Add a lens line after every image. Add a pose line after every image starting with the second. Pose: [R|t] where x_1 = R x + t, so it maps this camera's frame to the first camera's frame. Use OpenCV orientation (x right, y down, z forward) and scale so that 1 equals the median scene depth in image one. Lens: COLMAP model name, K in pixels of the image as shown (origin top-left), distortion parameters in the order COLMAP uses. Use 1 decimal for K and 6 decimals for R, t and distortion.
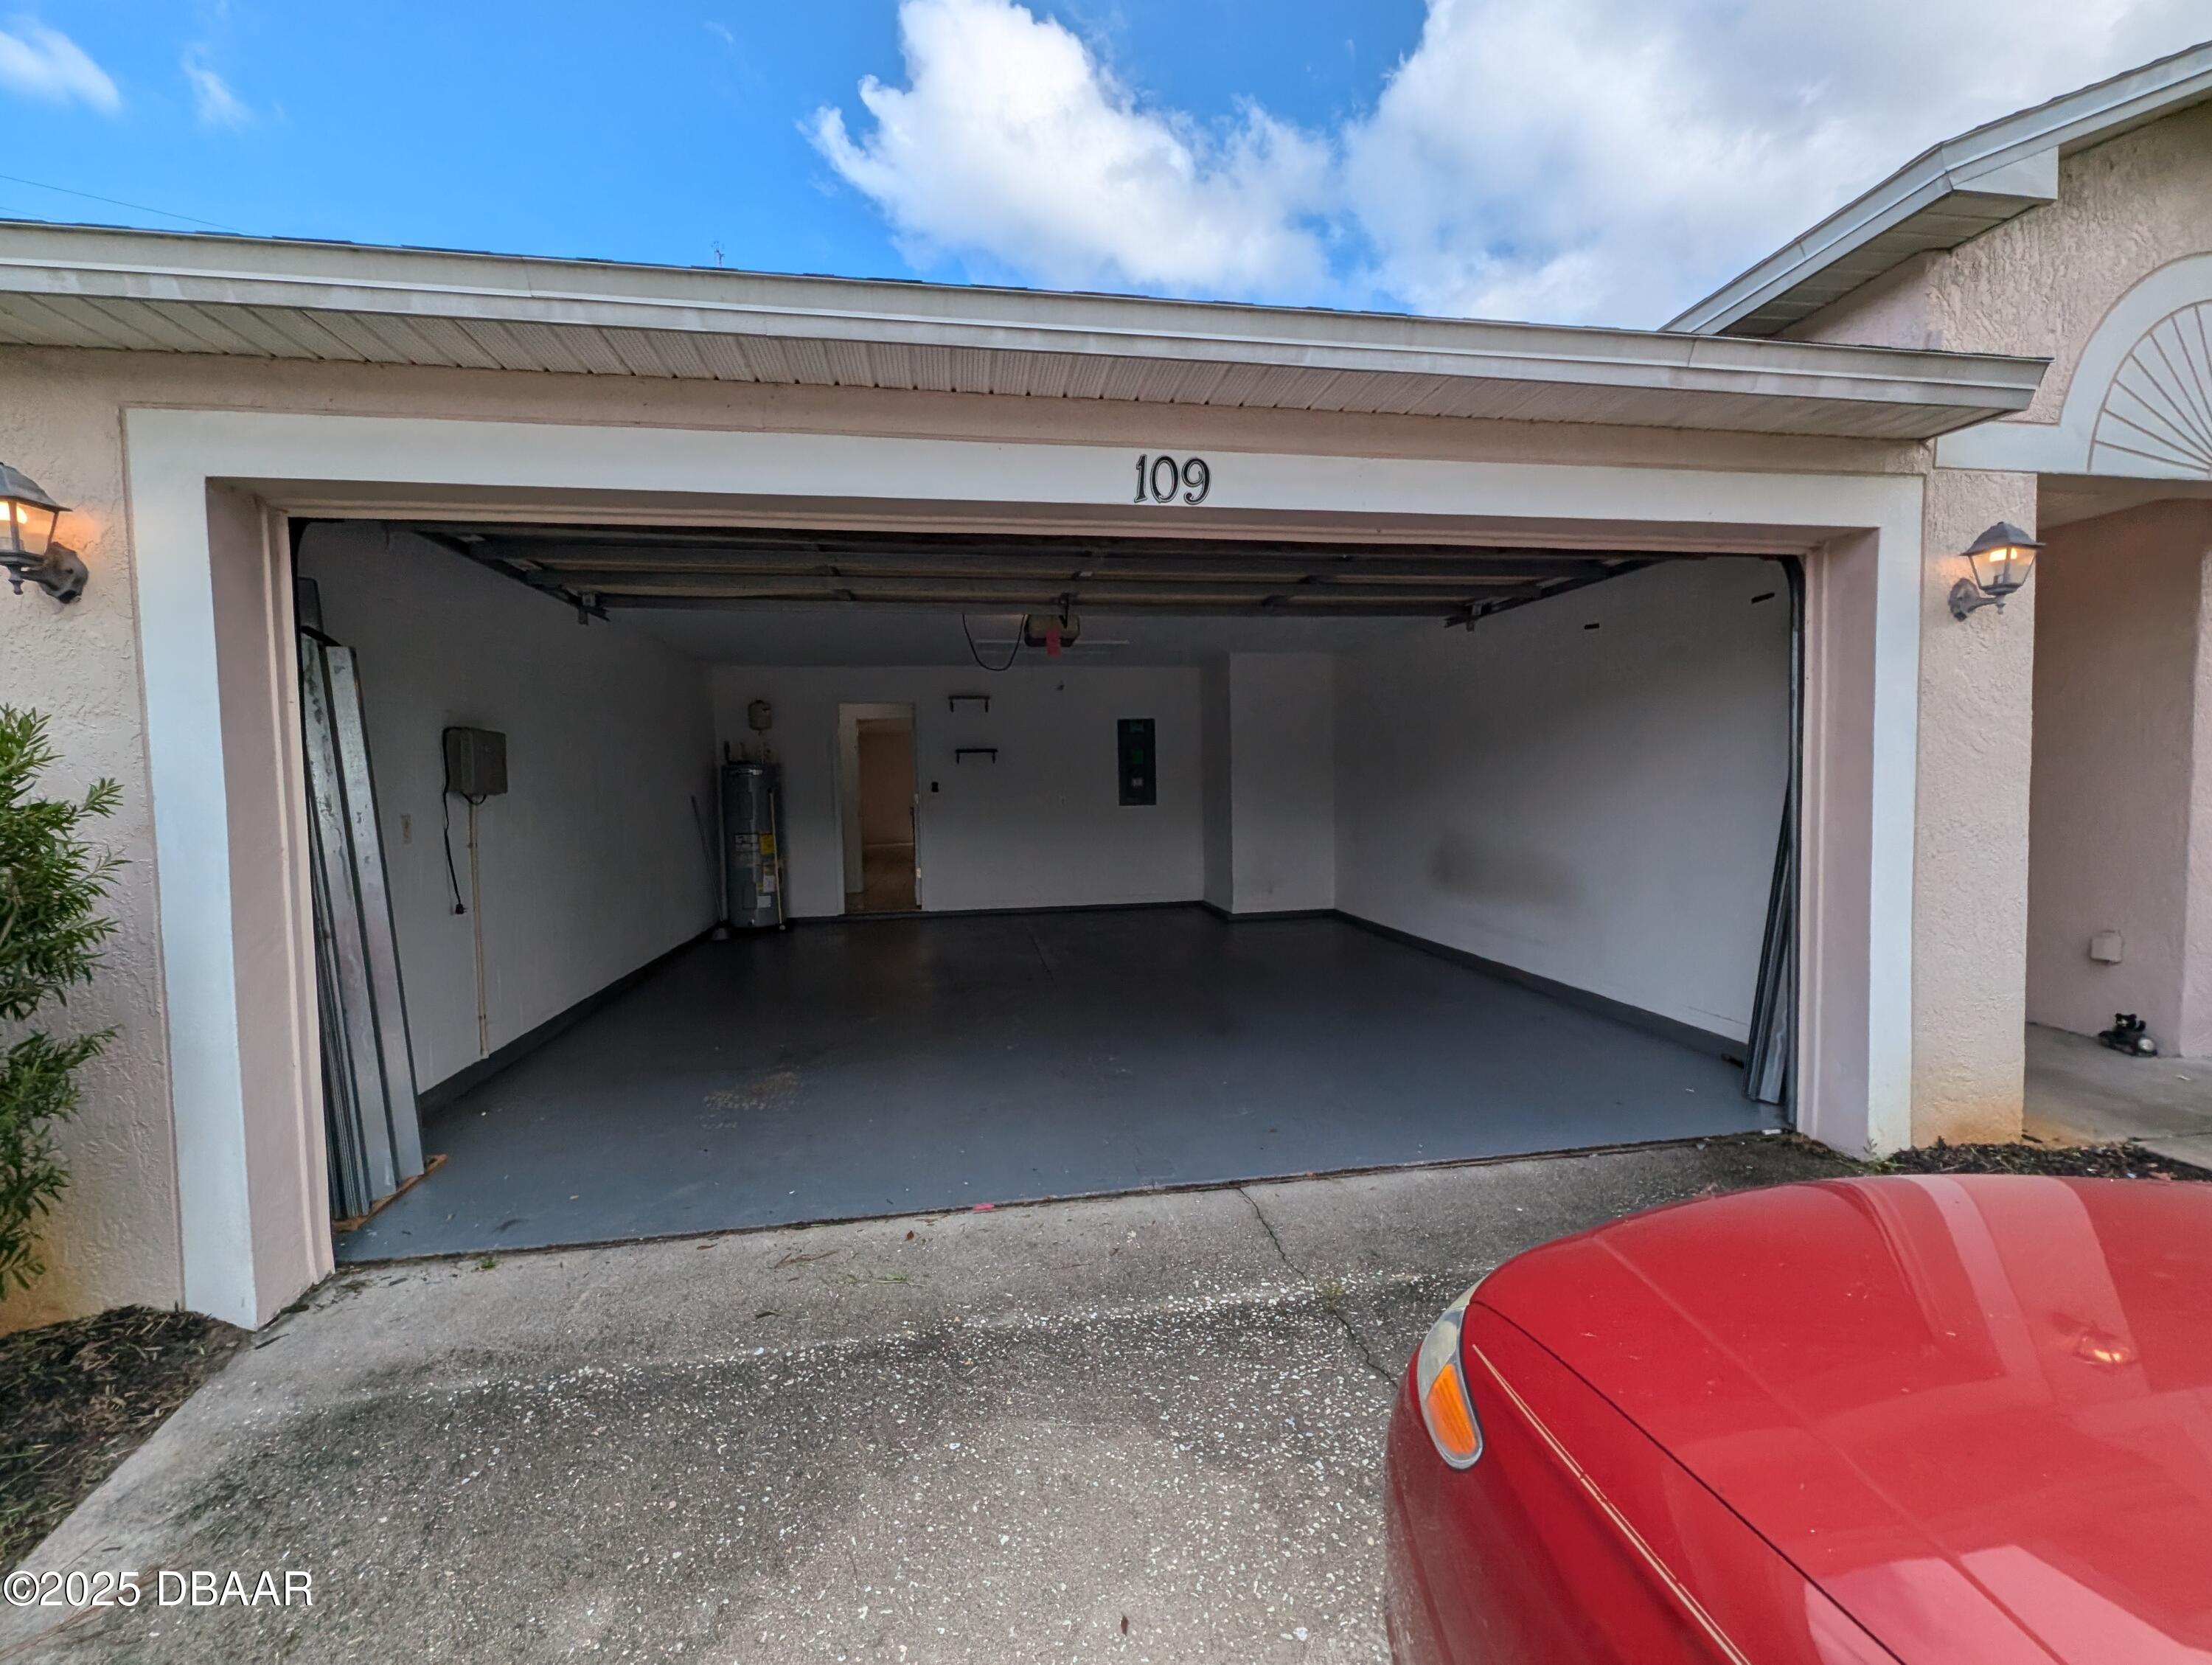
lens RADIAL K [[907.0, 0, 1103.4], [0, 907.0, 822.6], [0, 0, 1]] dist [0.001021, -0.000372]
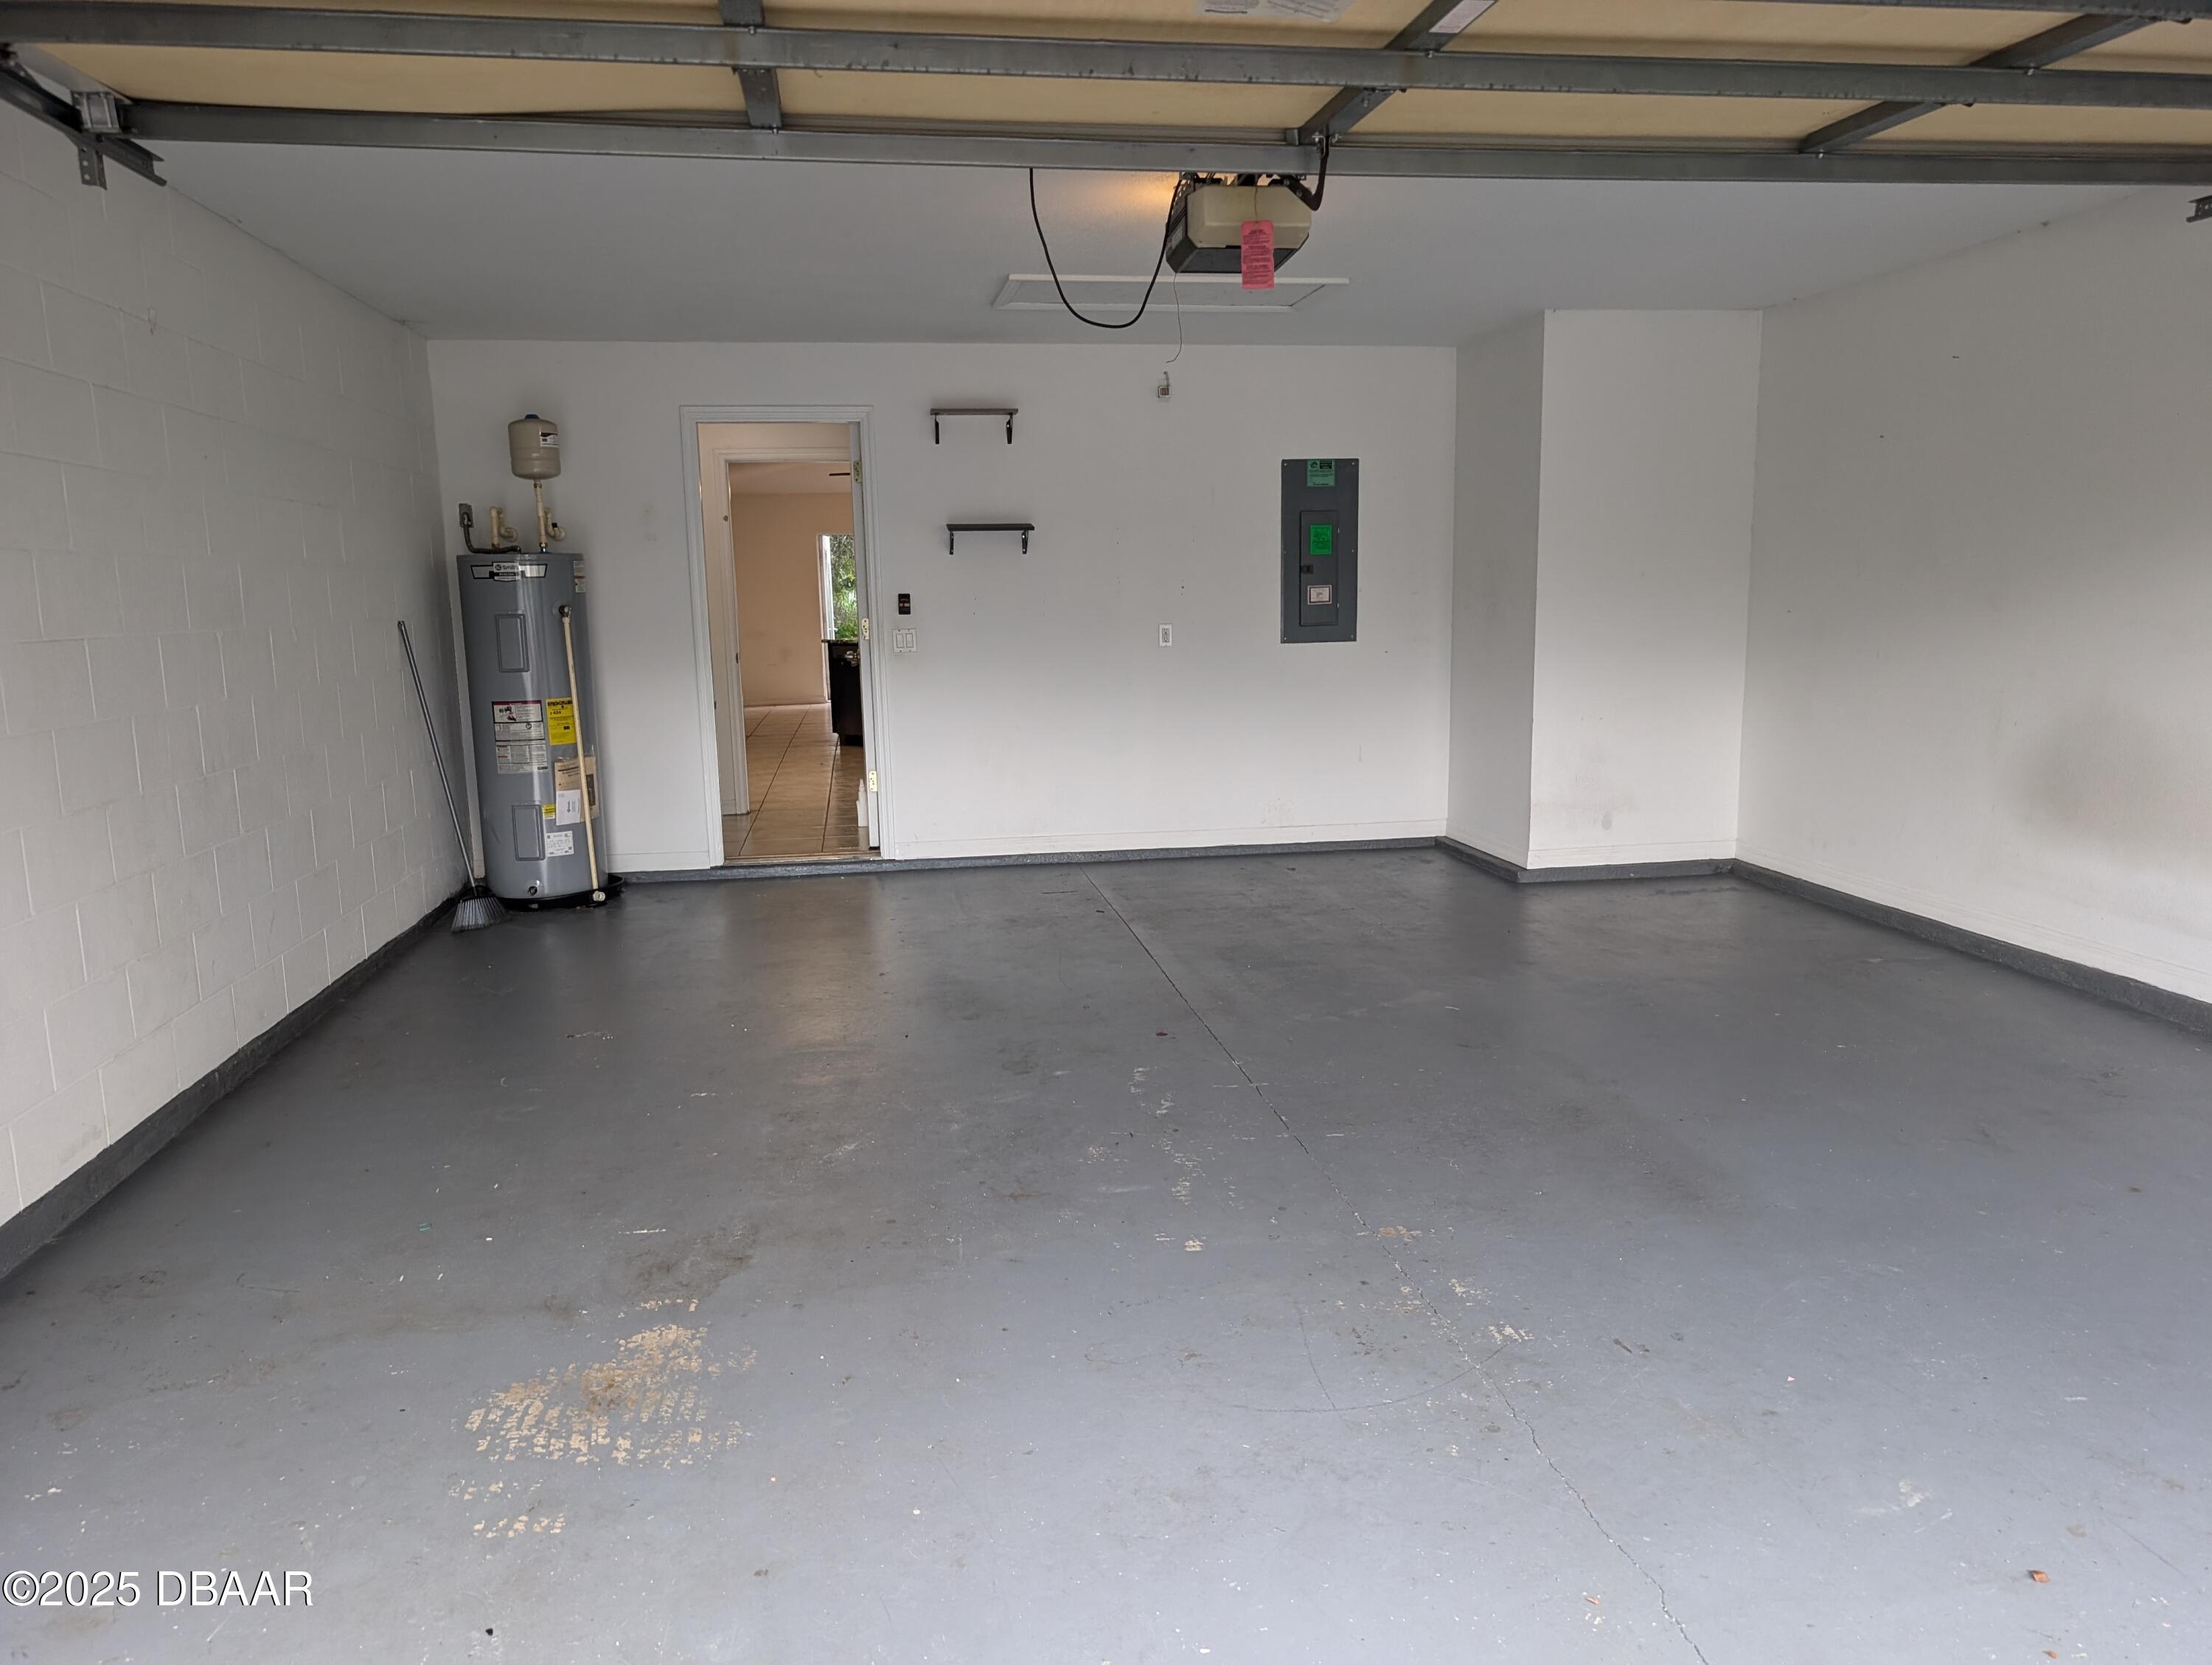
lens RADIAL K [[1539.8, 0, 1097.6], [0, 1539.8, 837.4], [0, 0, 1]] dist [0.046397, -0.048087]
pose [[0.999993, 0.001872, -0.003320, -0.086604], [-0.001469, 0.993060, 0.117599, -0.013277], [0.003517, -0.117593, 0.993056, 0.187765]]
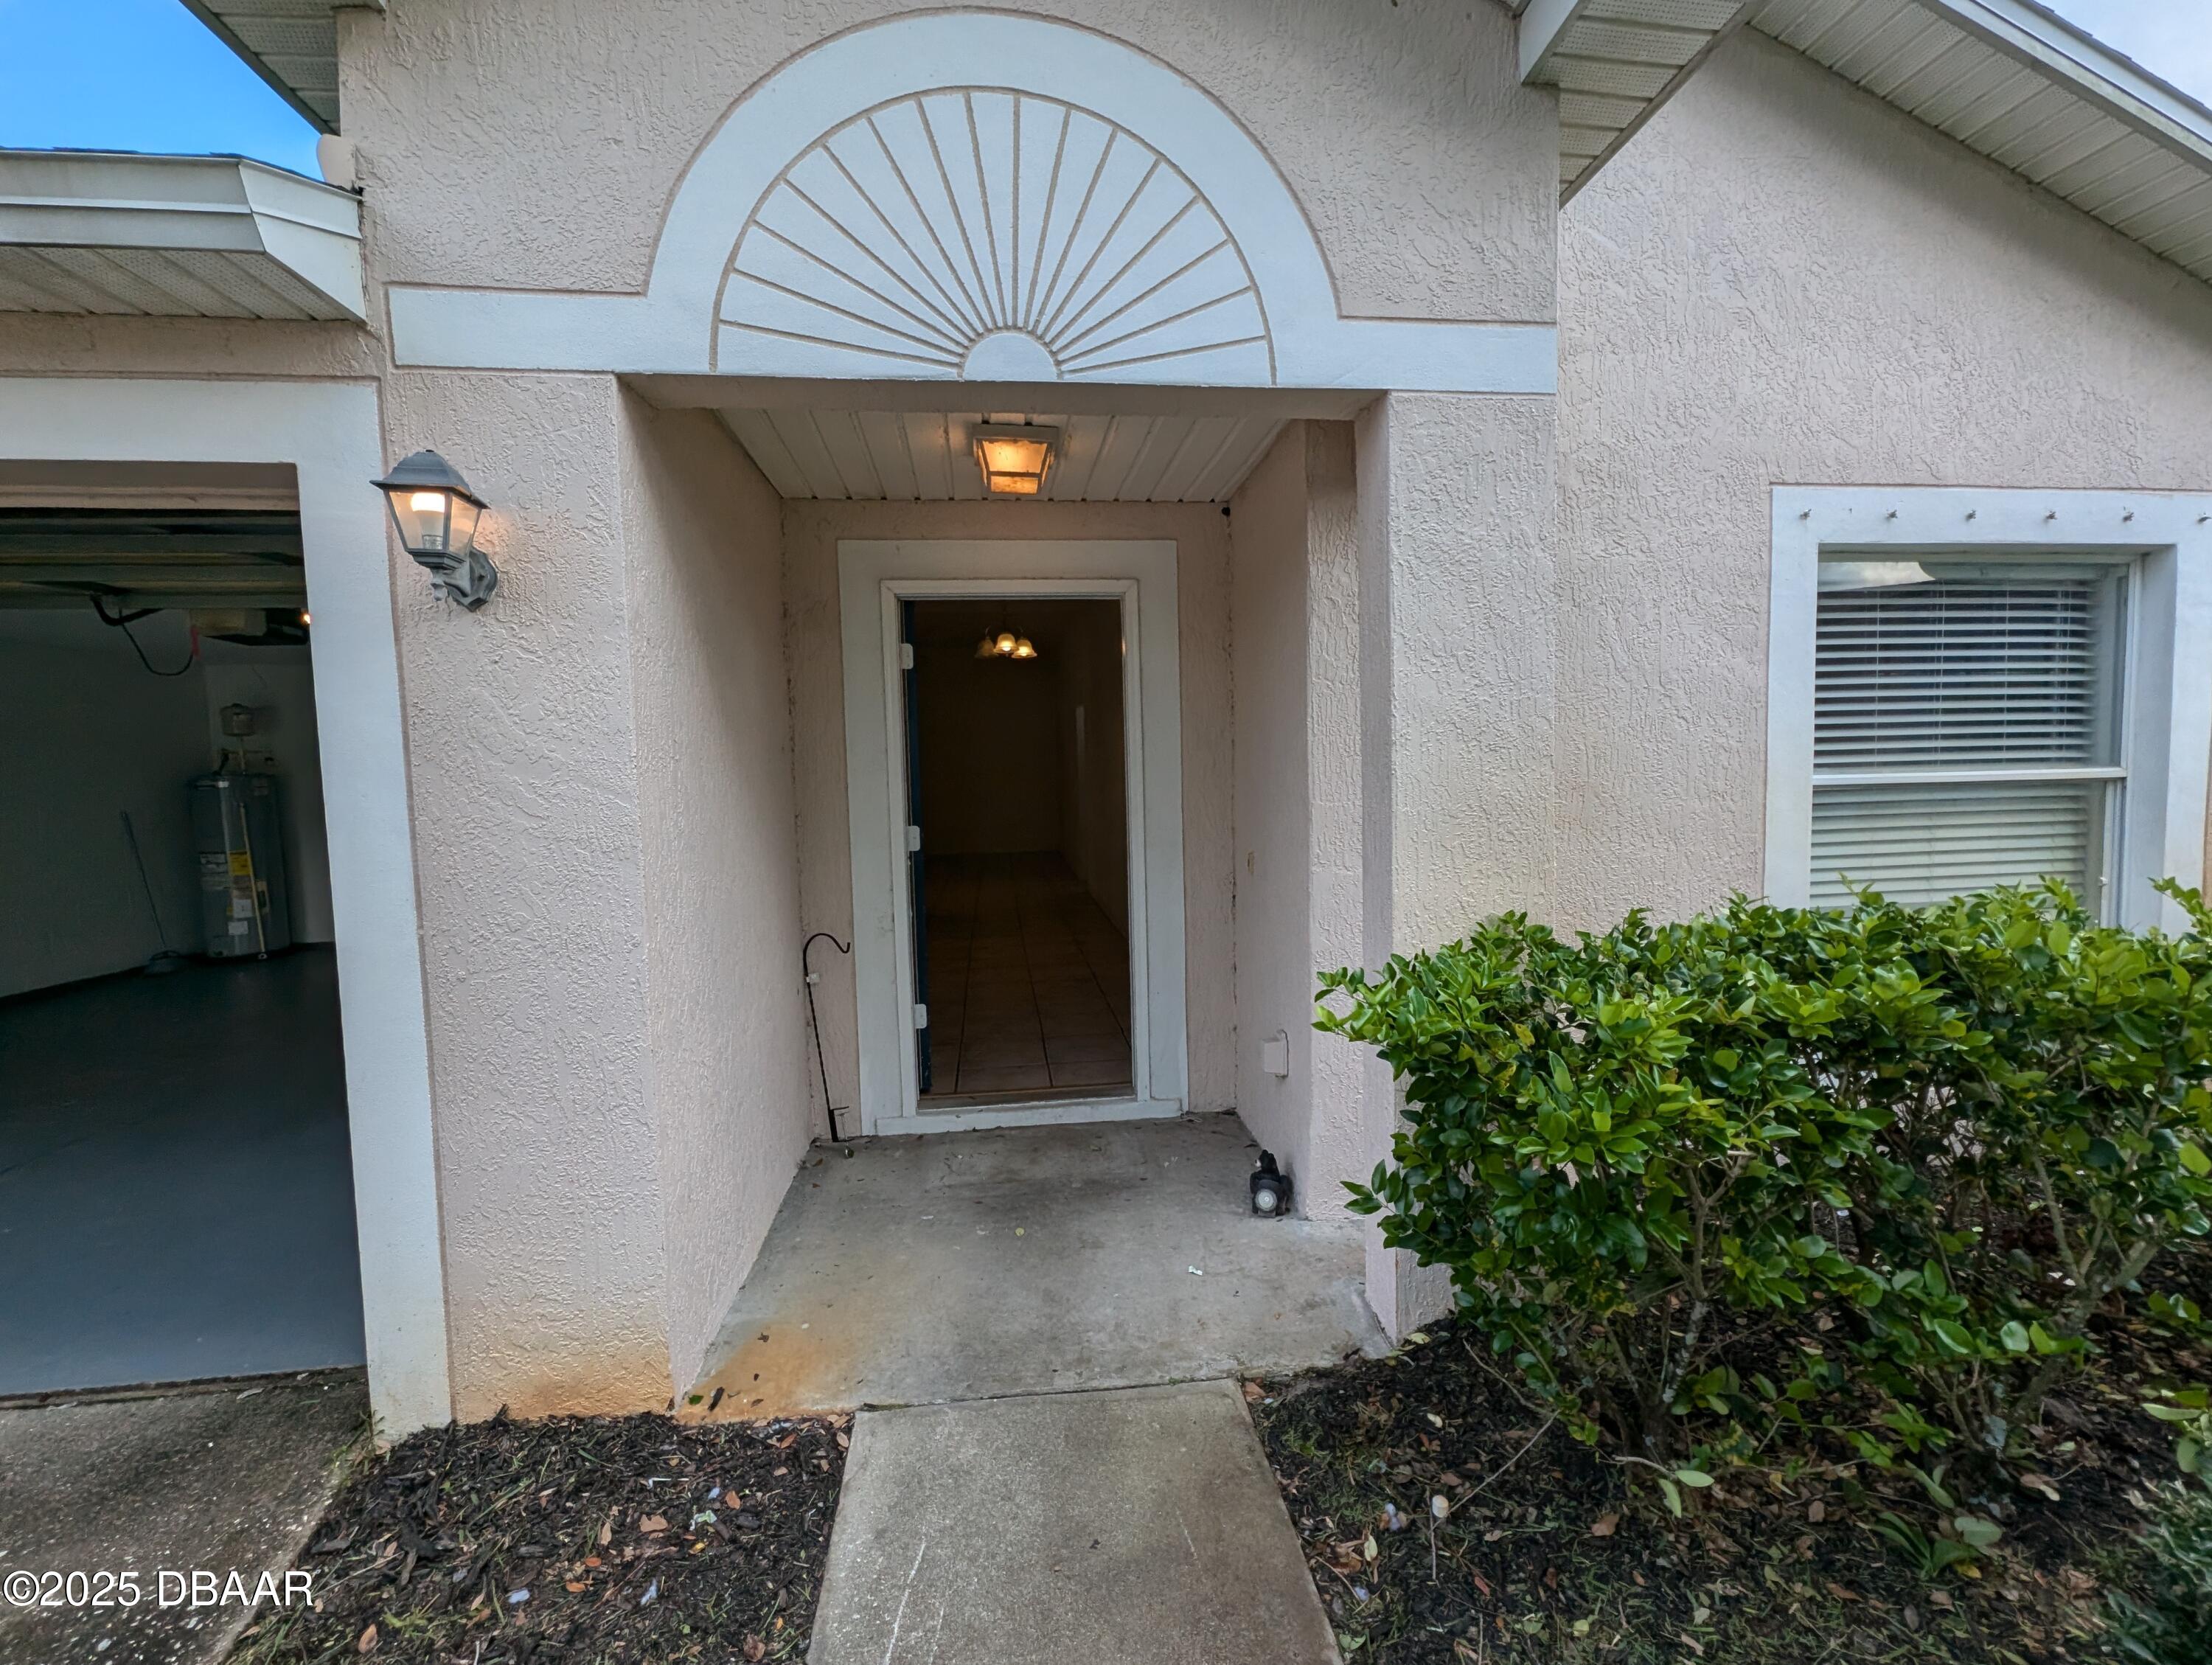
lens RADIAL K [[907.0, 0, 1103.4], [0, 907.0, 822.6], [0, 0, 1]] dist [0.001021, -0.000372]
pose [[0.998560, -0.000697, -0.053646, 0.539801], [0.001614, 0.999853, 0.017059, -0.032106], [0.053626, -0.017121, 0.998414, 0.148037]]
